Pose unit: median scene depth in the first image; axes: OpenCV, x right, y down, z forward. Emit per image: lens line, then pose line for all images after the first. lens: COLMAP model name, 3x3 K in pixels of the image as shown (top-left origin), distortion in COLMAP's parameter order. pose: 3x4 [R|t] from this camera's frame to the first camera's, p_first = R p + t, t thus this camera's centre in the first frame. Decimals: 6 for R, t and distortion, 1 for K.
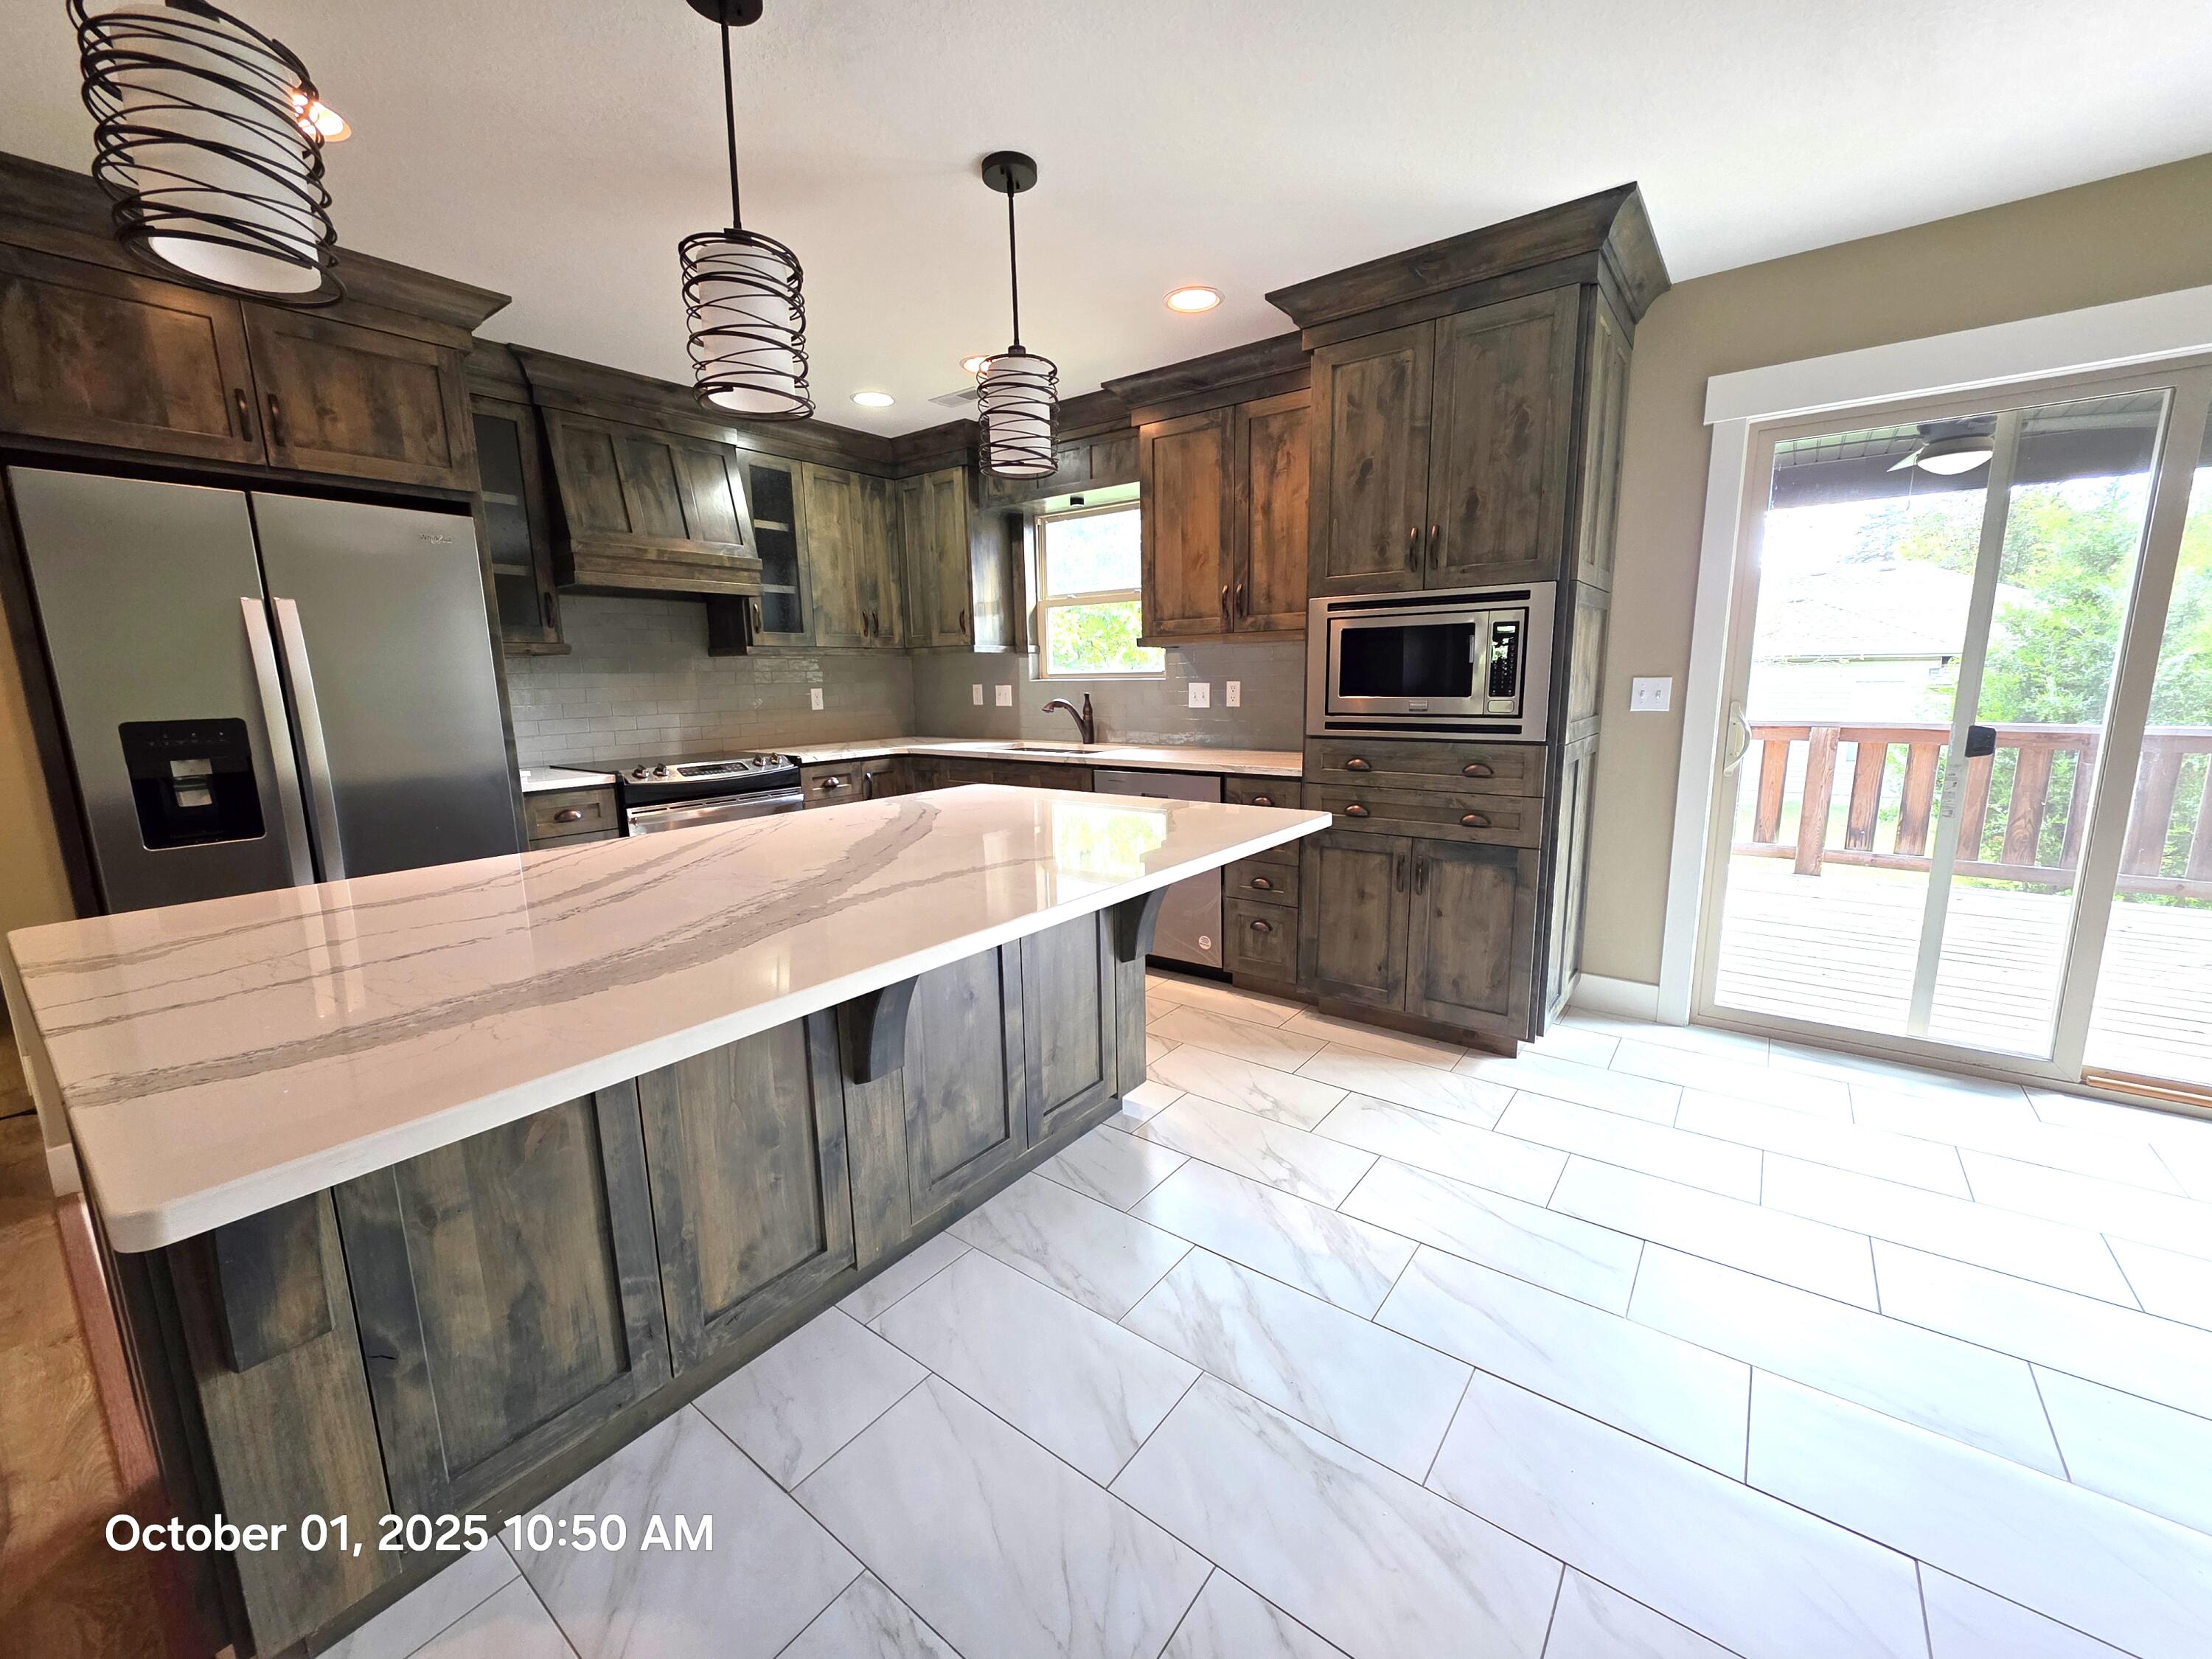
lens RADIAL K [[881.3, 0, 1106.0], [0, 881.3, 829.5], [0, 0, 1]] dist [0.002581, 0.000406]
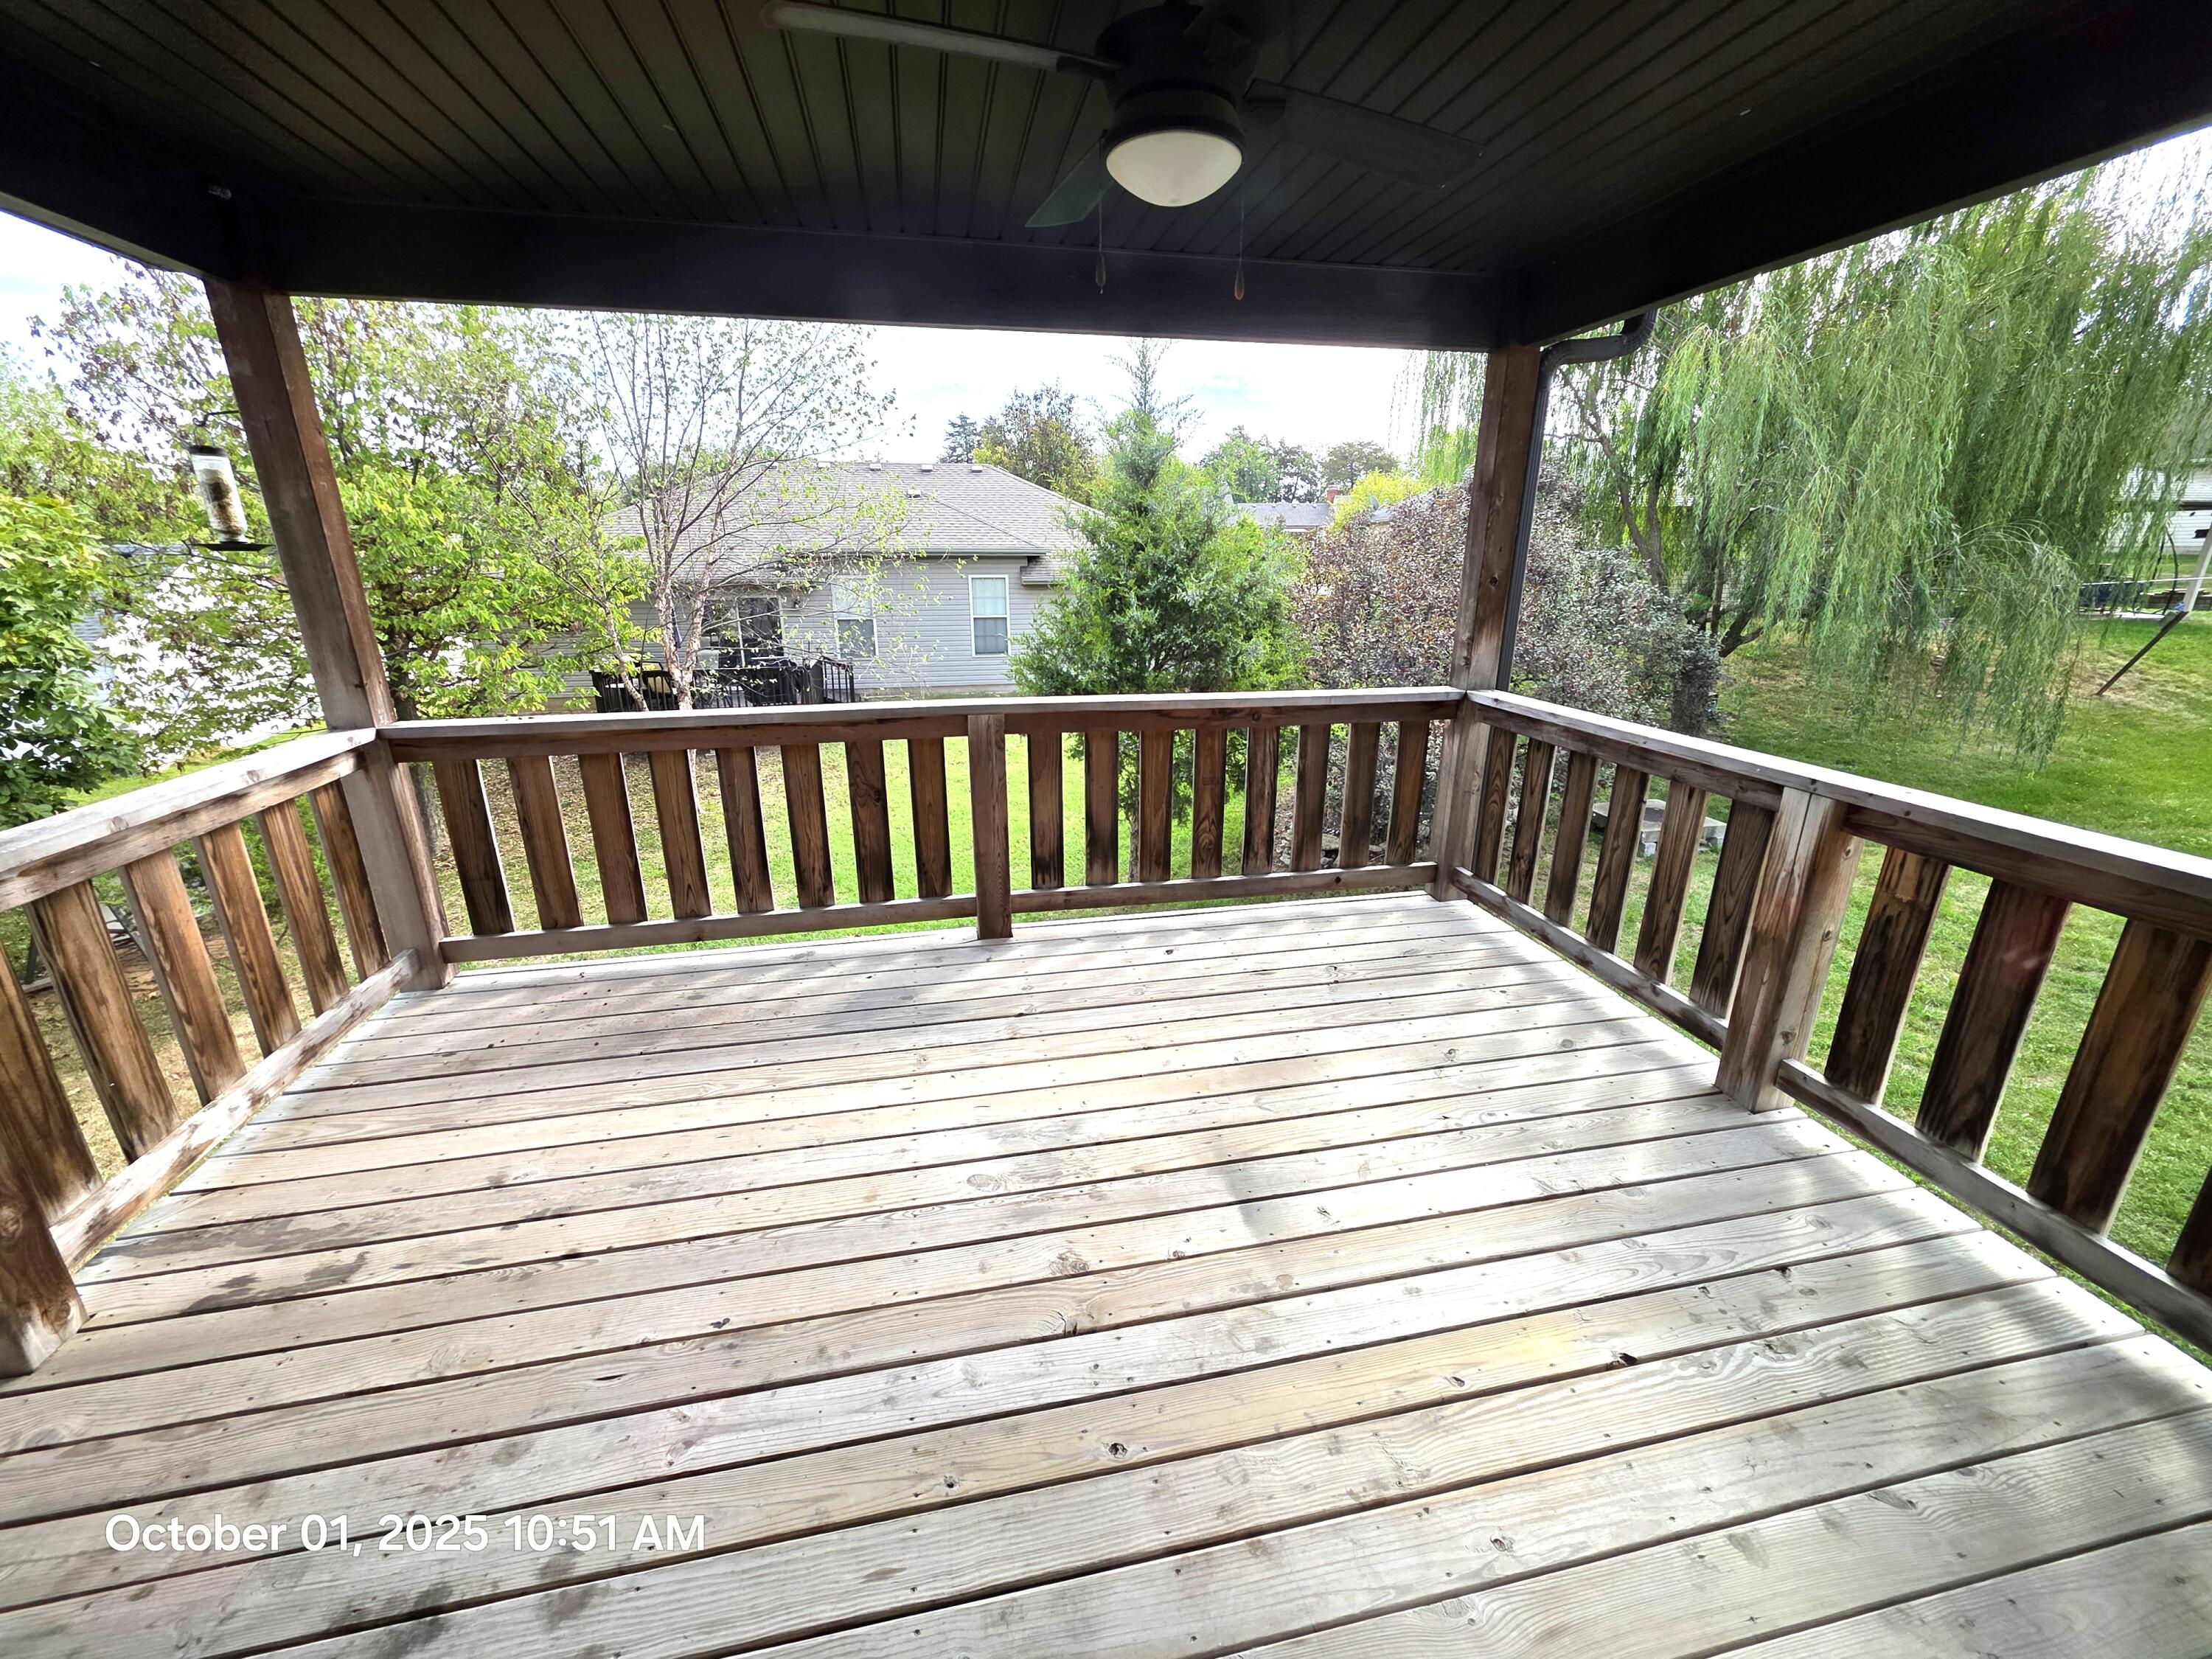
lens RADIAL K [[881.3, 0, 1106.0], [0, 881.3, 829.5], [0, 0, 1]] dist [0.002581, 0.000406]
pose [[0.658366, -0.214155, 0.721590, 0.394999], [0.121914, 0.976352, 0.178531, -0.132841], [-0.742759, -0.029567, 0.668905, 0.505957]]
